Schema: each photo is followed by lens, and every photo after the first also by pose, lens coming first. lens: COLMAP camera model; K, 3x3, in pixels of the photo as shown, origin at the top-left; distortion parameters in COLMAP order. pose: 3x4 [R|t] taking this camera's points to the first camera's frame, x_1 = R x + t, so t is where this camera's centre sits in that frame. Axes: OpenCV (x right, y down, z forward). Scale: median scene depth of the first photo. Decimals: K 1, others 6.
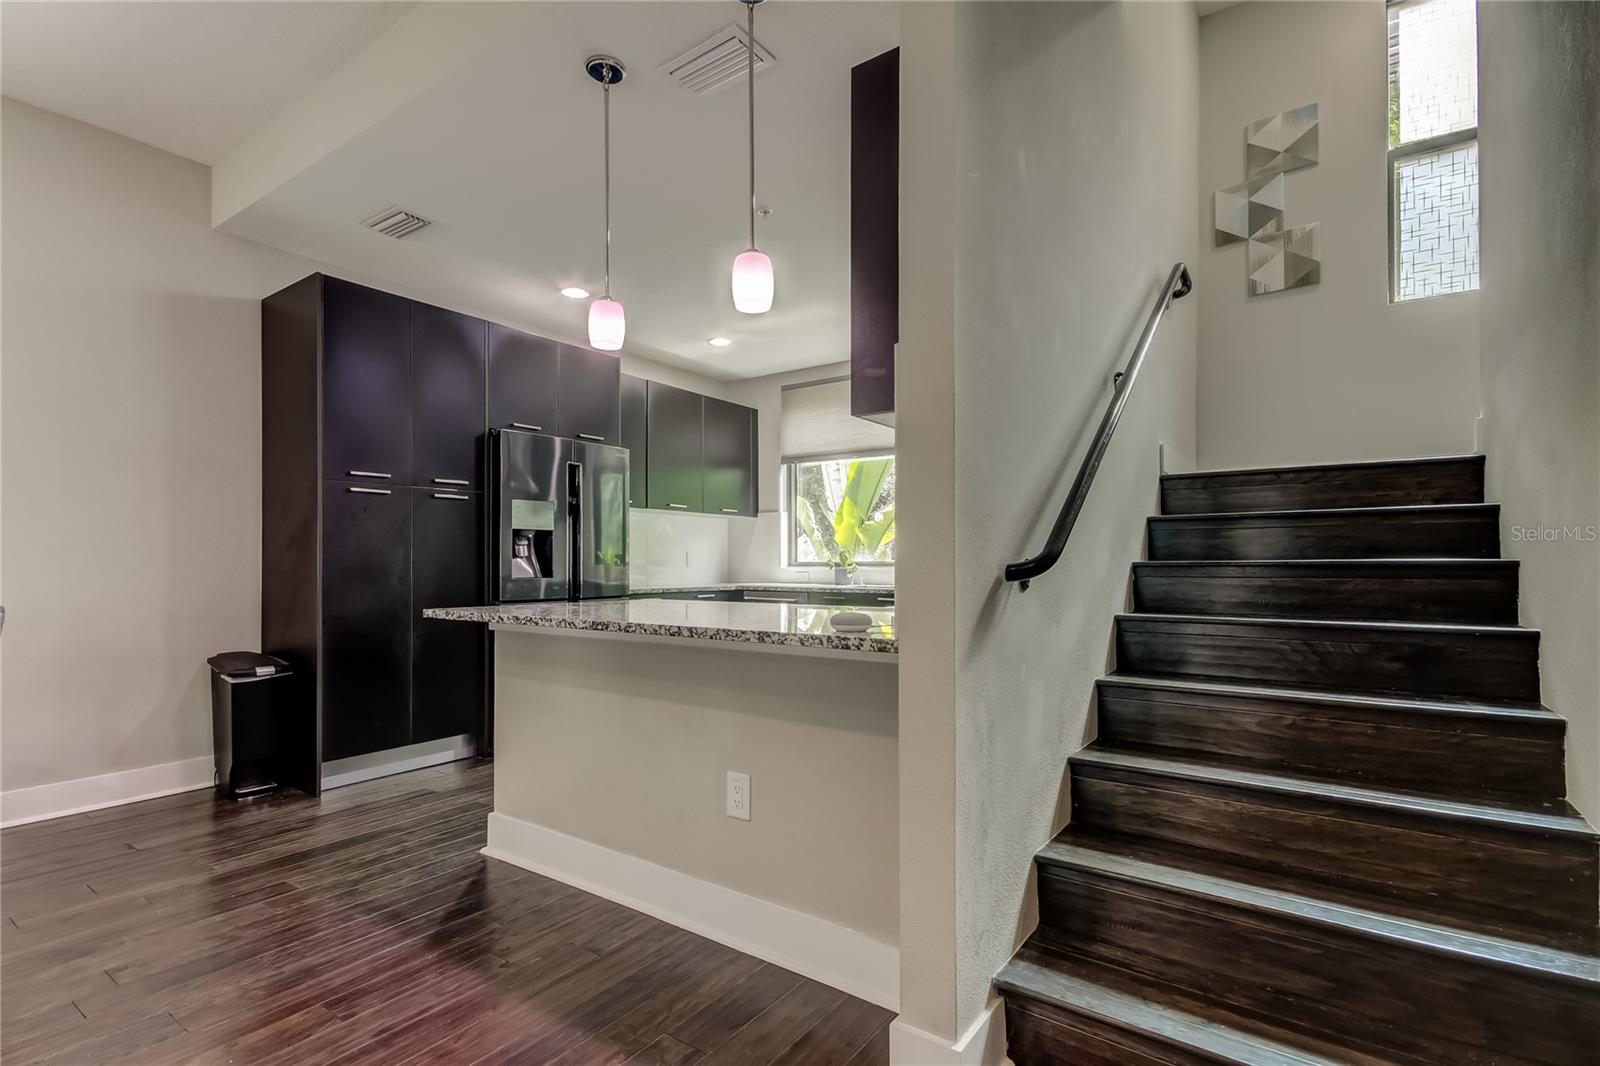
lens RADIAL K [[745.6, 0, 803.6], [0, 745.6, 563.6], [0, 0, 1]] dist [0.002441, 0.000446]
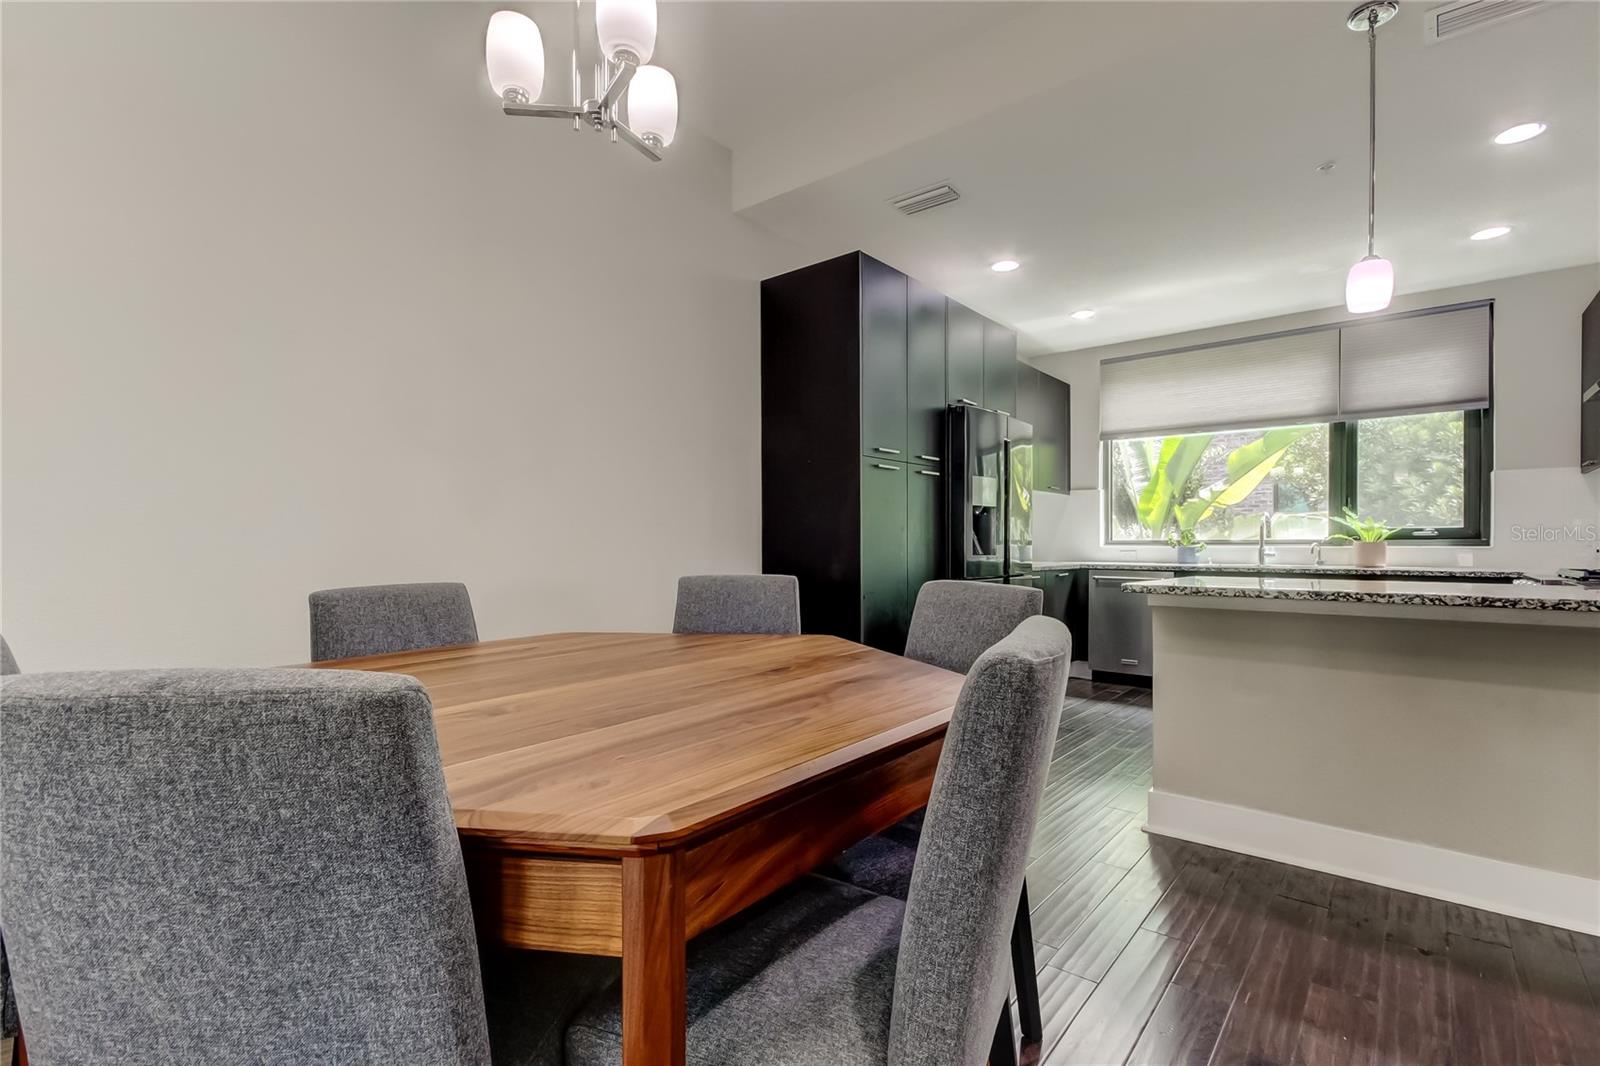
lens RADIAL K [[734.4, 0, 797.6], [0, 734.4, 562.1], [0, 0, 1]] dist [0.003204, -0.008753]
pose [[0.994938, 0.003756, -0.100421, -0.475702], [-0.001362, 0.999714, 0.023895, 0.005699], [0.100482, -0.023637, 0.994658, -0.005446]]
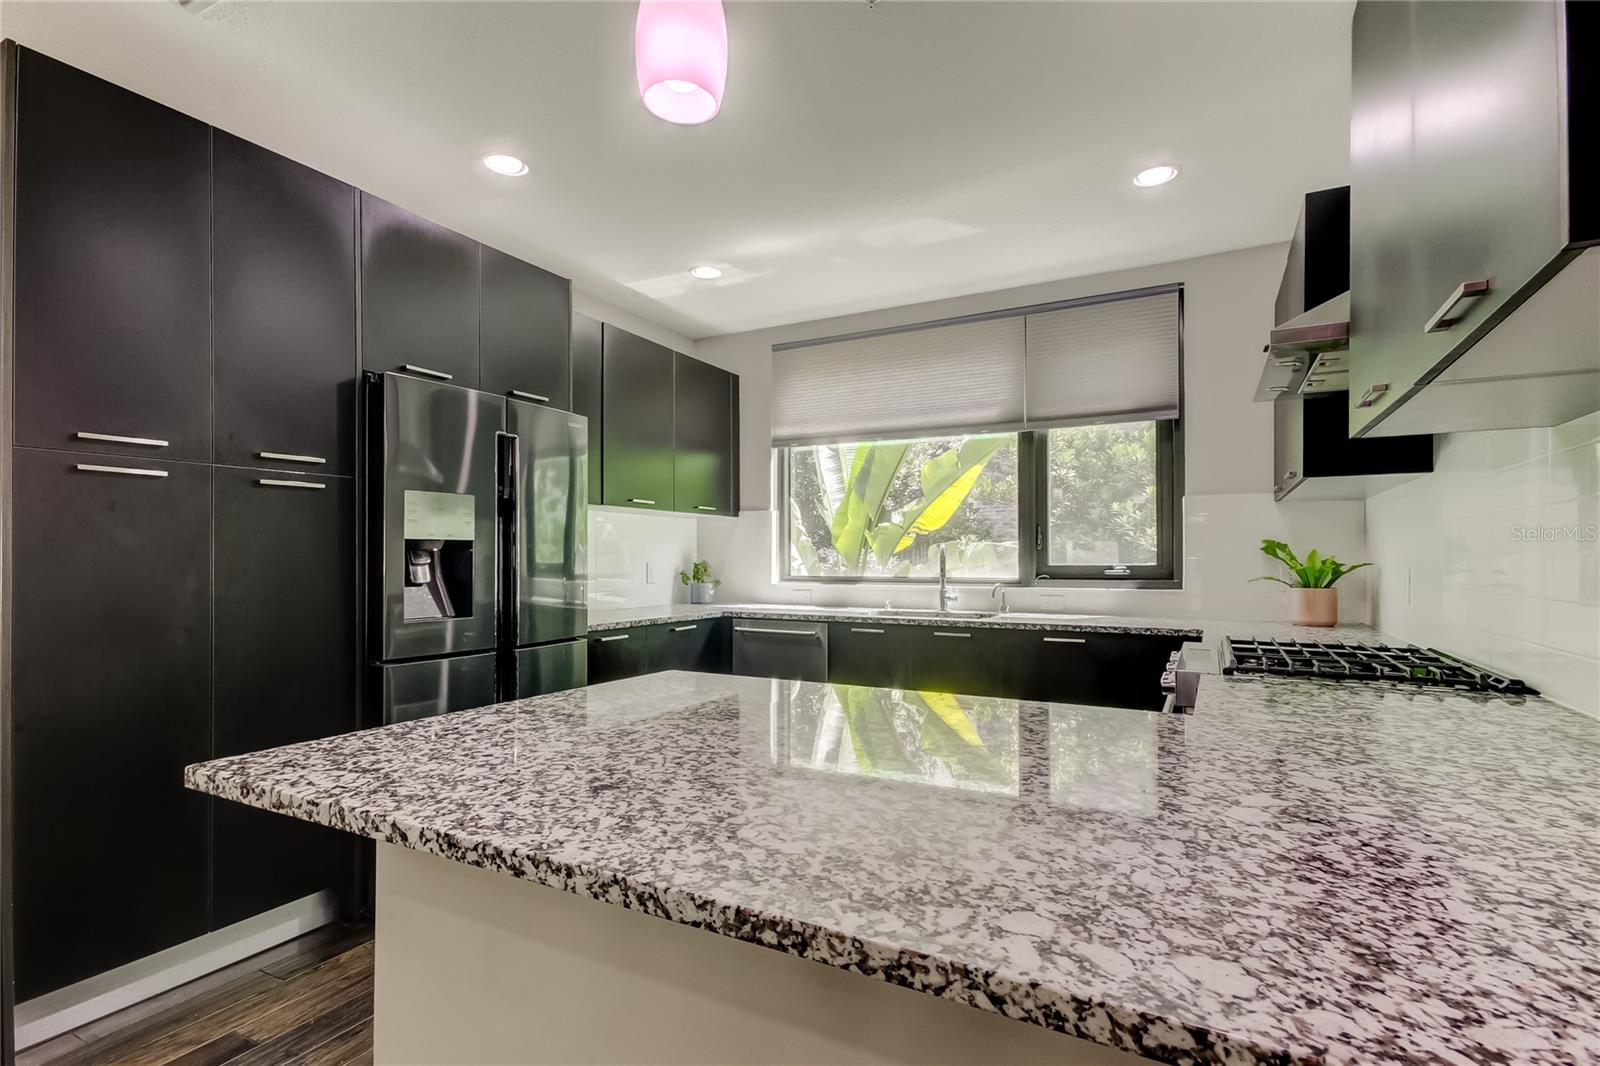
lens RADIAL K [[768.7, 0, 808.1], [0, 768.7, 561.1], [0, 0, 1]] dist [0.005122, 0.001121]
pose [[0.992262, 0.000438, 0.124158, -0.131405], [-0.000716, 0.999997, 0.002189, -0.027610], [-0.124157, -0.002261, 0.992260, 0.311828]]
